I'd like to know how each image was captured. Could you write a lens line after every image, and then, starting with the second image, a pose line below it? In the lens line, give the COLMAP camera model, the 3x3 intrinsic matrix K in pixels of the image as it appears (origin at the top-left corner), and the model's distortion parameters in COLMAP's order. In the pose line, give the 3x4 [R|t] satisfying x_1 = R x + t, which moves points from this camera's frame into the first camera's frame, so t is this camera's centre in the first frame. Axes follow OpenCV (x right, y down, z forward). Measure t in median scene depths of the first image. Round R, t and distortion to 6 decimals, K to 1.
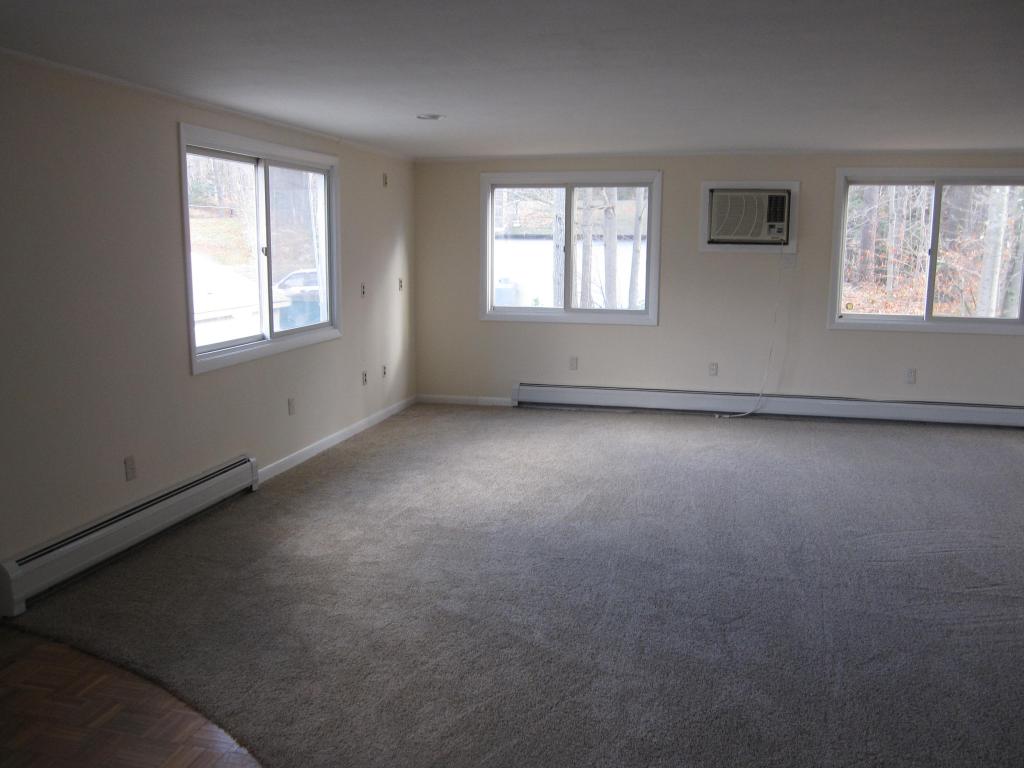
lens RADIAL K [[842.1, 0, 533.4], [0, 842.1, 397.1], [0, 0, 1]] dist [-0.092365, 0.065862]
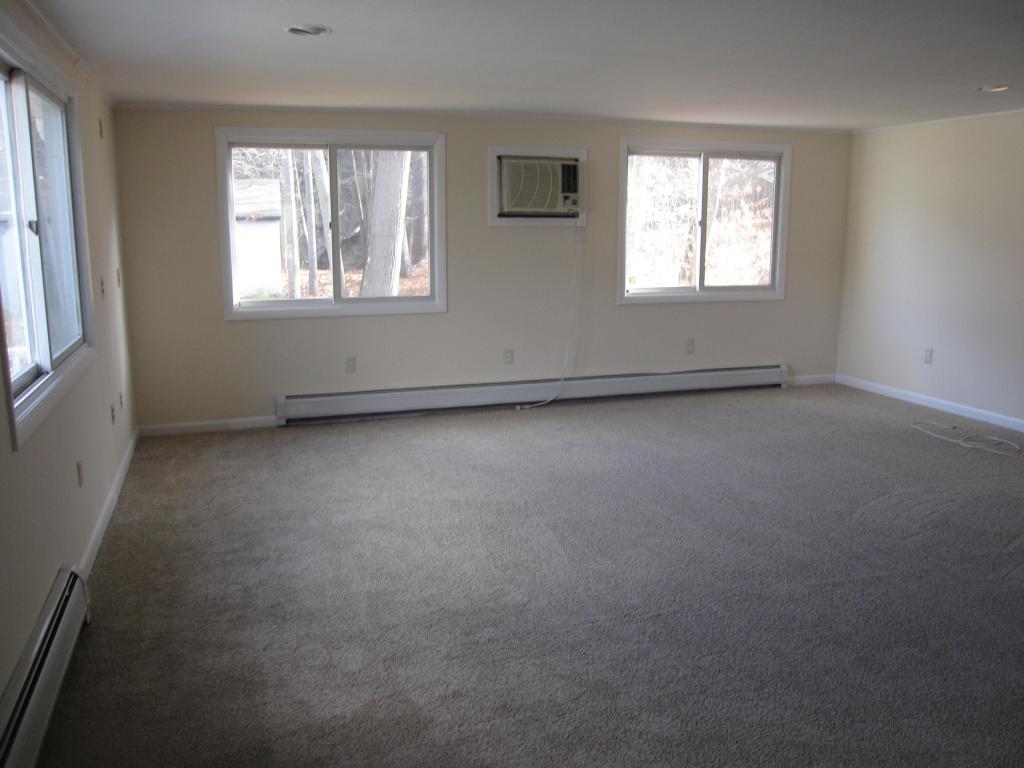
lens RADIAL K [[842.1, 0, 512.8], [0, 842.1, 384.0], [0, 0, 1]] dist [-0.092365, 0.065862]
pose [[0.844403, -0.104007, 0.525516, -0.276152], [0.101550, 0.994263, 0.033608, -0.036122], [-0.525996, 0.024988, 0.850120, 0.243491]]
